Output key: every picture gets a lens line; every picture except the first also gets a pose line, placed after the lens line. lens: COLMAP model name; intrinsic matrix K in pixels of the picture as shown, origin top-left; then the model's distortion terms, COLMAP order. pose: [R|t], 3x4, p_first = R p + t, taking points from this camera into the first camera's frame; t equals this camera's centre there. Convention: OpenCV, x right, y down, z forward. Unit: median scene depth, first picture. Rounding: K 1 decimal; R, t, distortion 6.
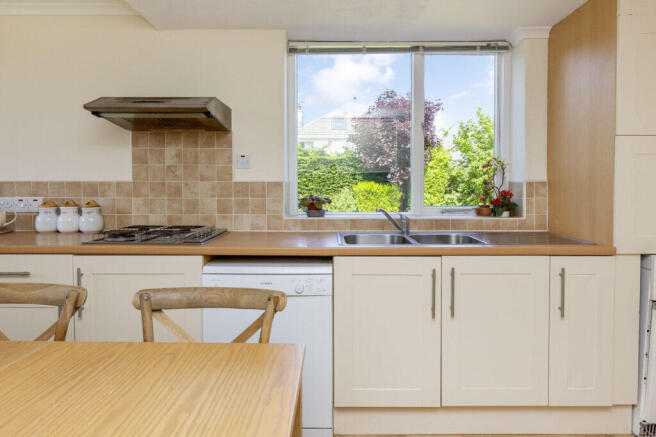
lens RADIAL K [[405.7, 0, 333.7], [0, 405.7, 194.1], [0, 0, 1]] dist [-0.004134, -0.001570]
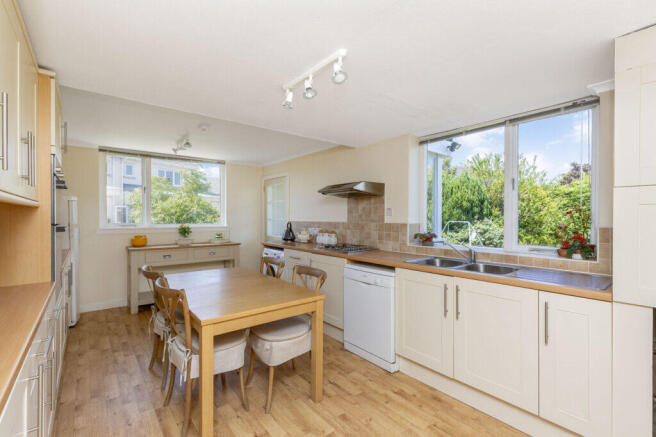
lens RADIAL K [[297.3, 0, 318.3], [0, 297.3, 219.1], [0, 0, 1]] dist [0.003167, 0.000627]
pose [[0.612781, 0.005041, -0.790237, 0.626725], [-0.020316, 0.999750, -0.009376, -0.029742], [0.789992, 0.021800, 0.612730, -0.056063]]
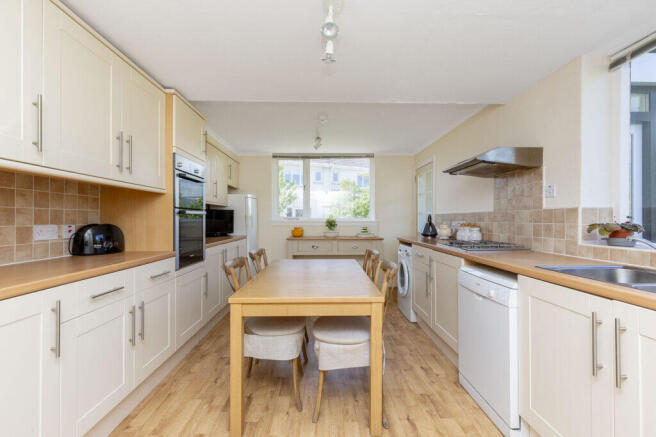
lens RADIAL K [[297.3, 0, 319.9], [0, 297.3, 219.6], [0, 0, 1]] dist [0.003167, 0.000627]
pose [[0.013427, 0.002415, -0.999907, 0.603097], [-0.029059, 0.999576, 0.002024, 0.015721], [0.999488, 0.029029, 0.013491, 0.346205]]
